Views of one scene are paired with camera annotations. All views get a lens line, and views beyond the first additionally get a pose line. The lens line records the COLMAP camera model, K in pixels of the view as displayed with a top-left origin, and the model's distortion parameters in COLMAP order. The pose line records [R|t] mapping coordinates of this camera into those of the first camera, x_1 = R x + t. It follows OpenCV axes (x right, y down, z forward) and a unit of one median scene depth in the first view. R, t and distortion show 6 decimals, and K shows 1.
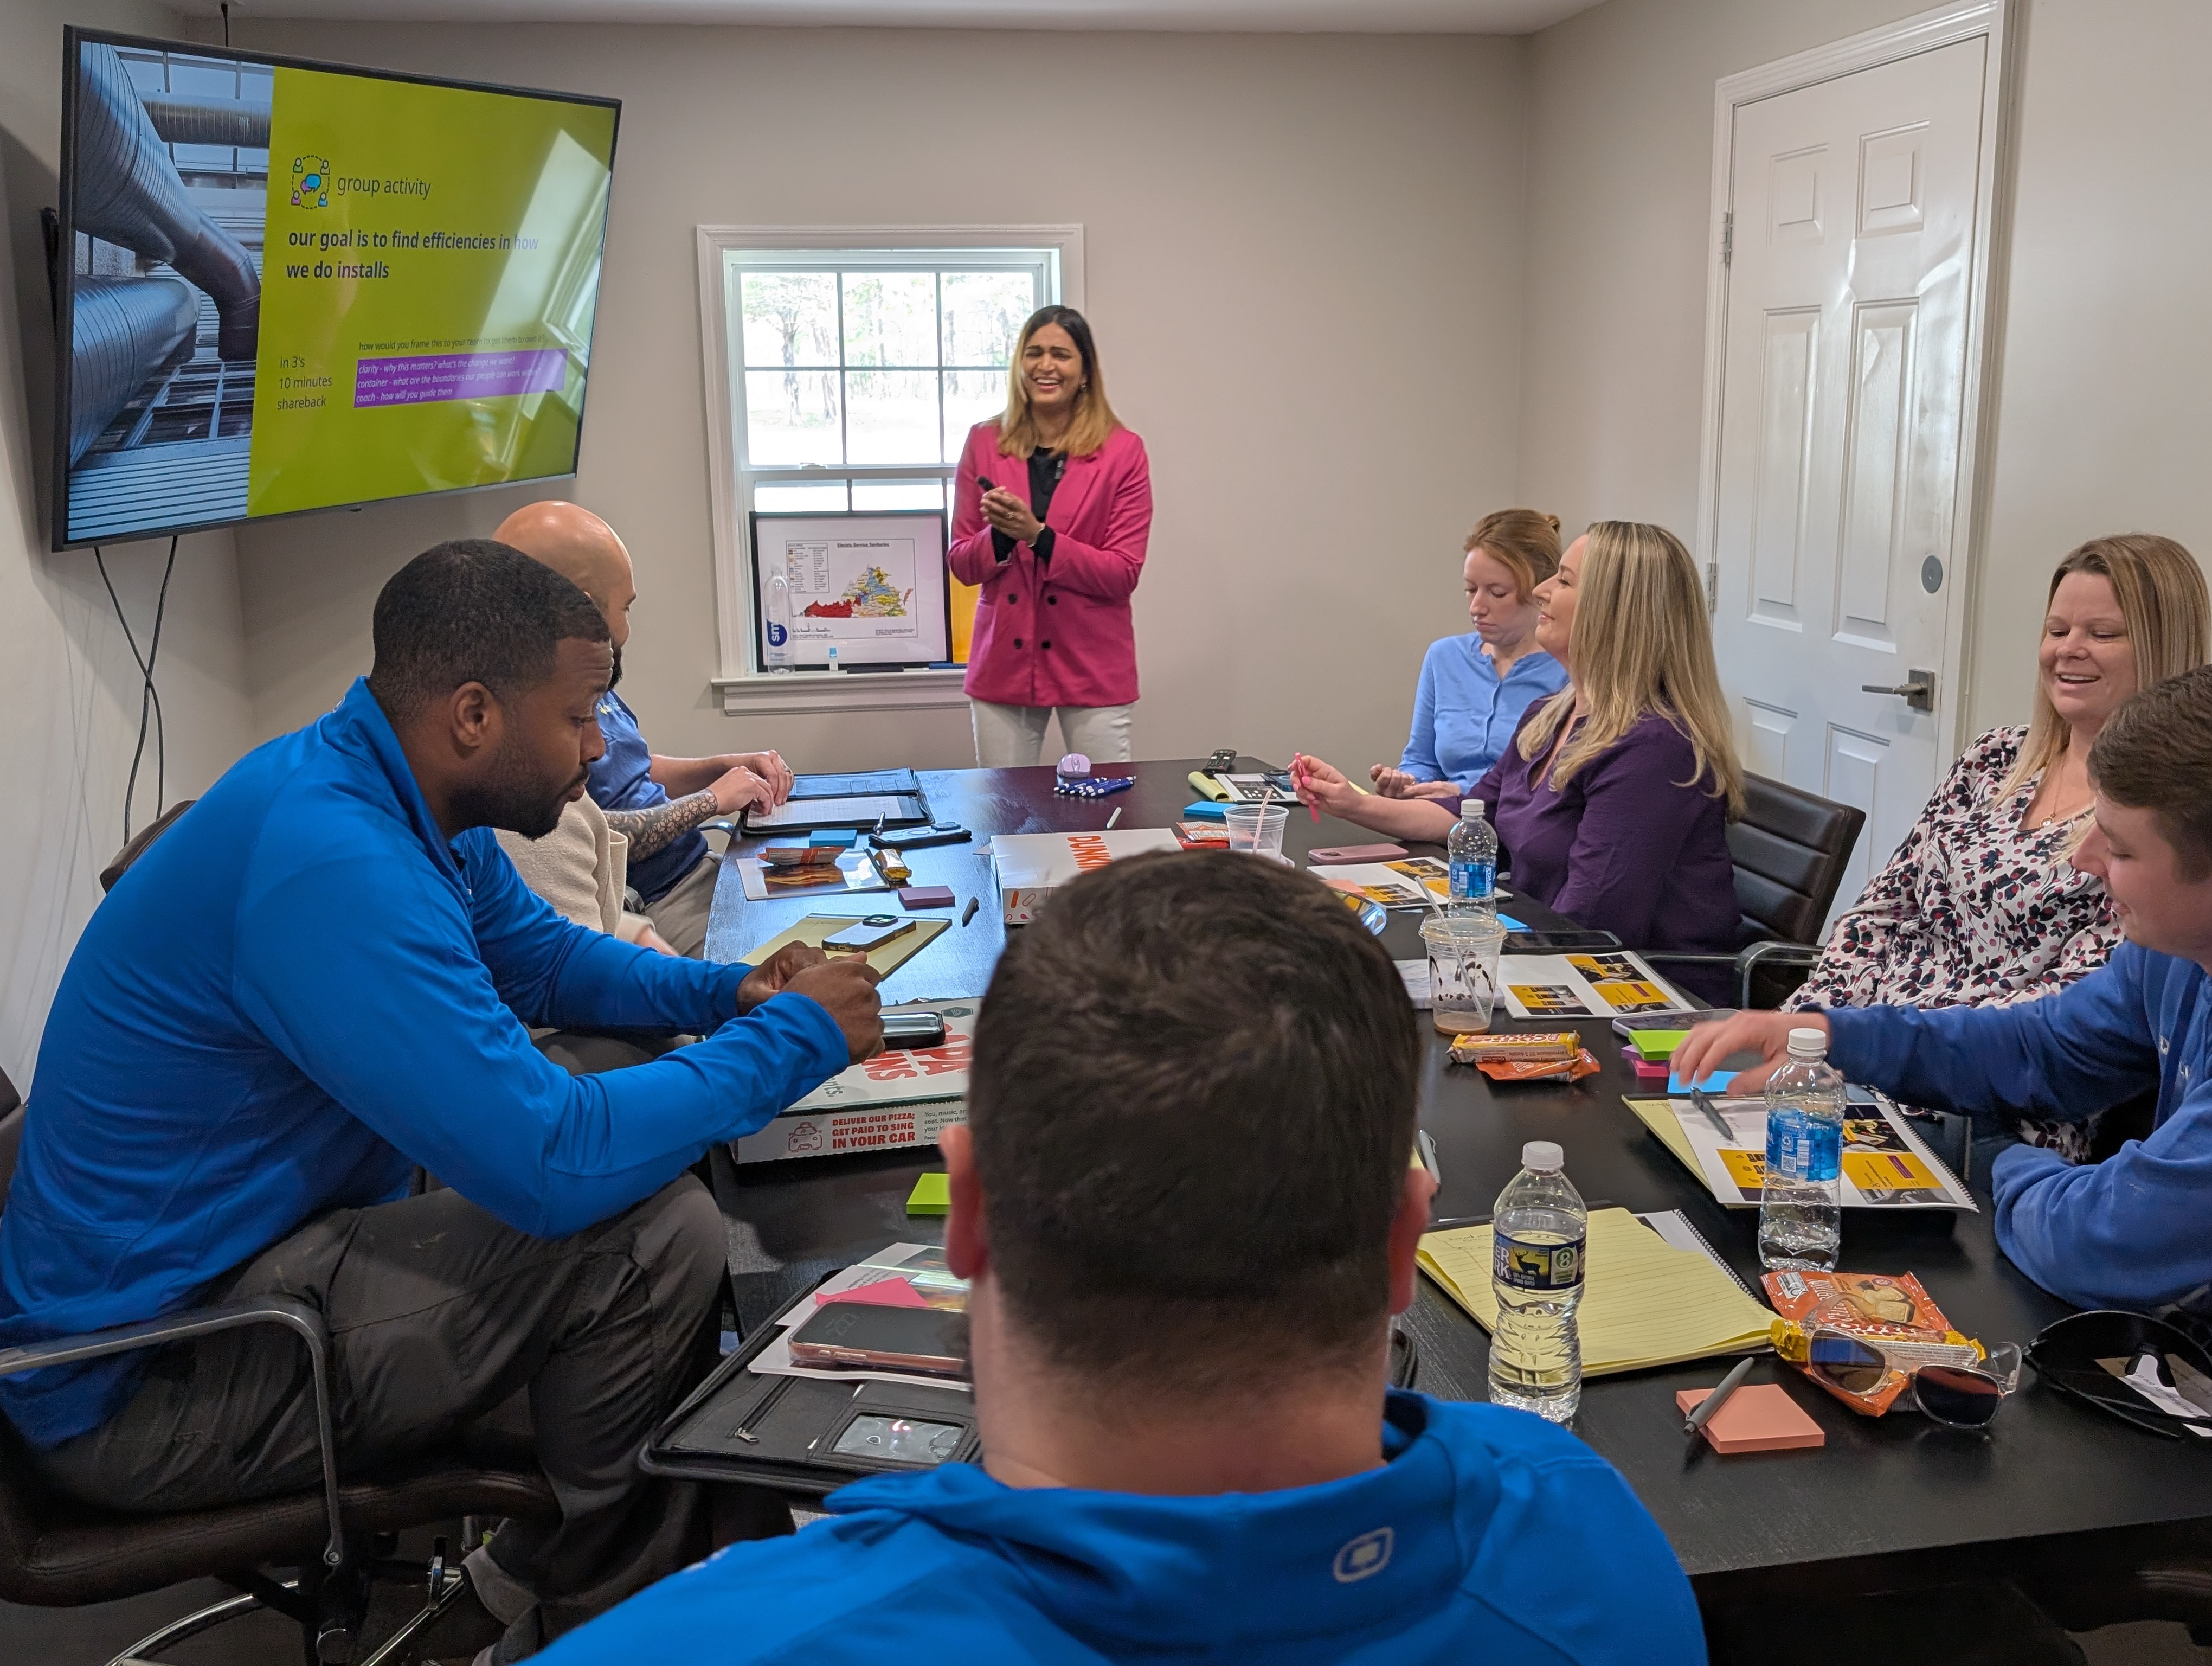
lens RADIAL K [[2084.0, 0, 1106.0], [0, 2084.0, 833.0], [0, 0, 1]] dist [0.020402, -0.063402]
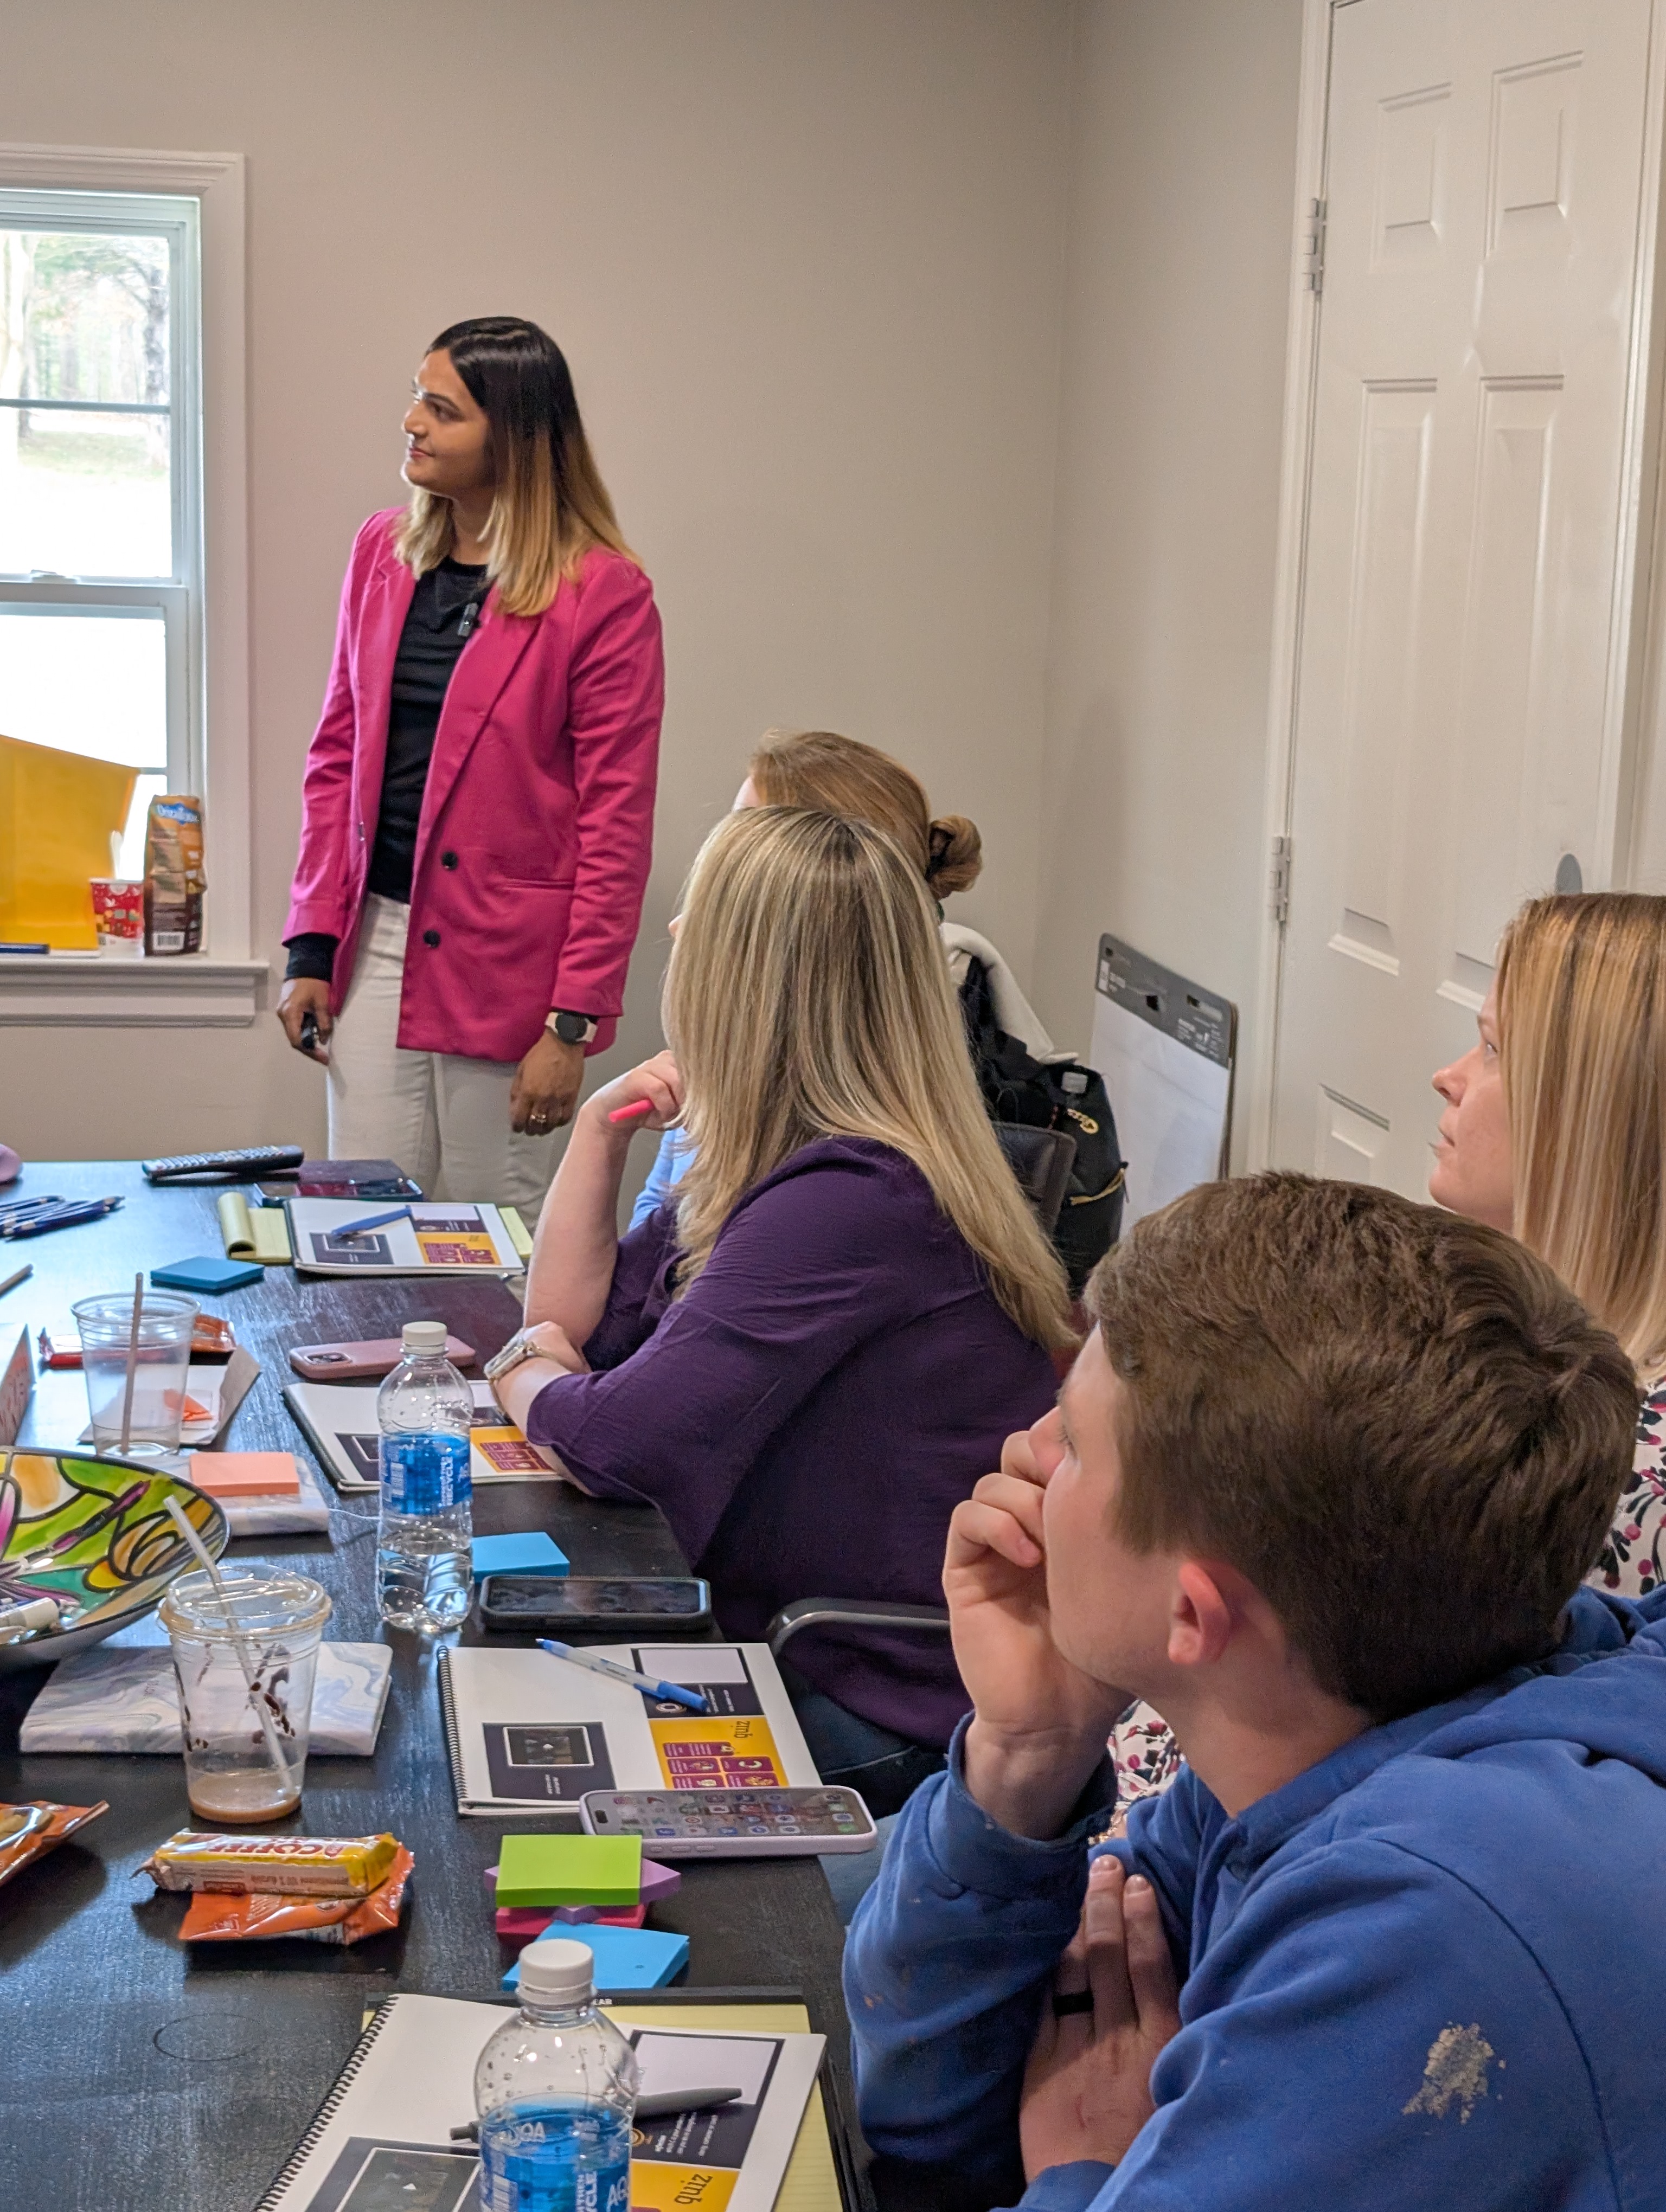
lens RADIAL K [[3550.1, 0, 889.6], [0, 3550.1, 1103.0], [0, 0, 1]] dist [0.265210, -1.269684]
pose [[0.998135, 0.041234, 0.045022, 0.169038], [-0.040119, 0.998872, -0.025411, -0.035386], [-0.046019, 0.023558, 0.998663, 0.077148]]
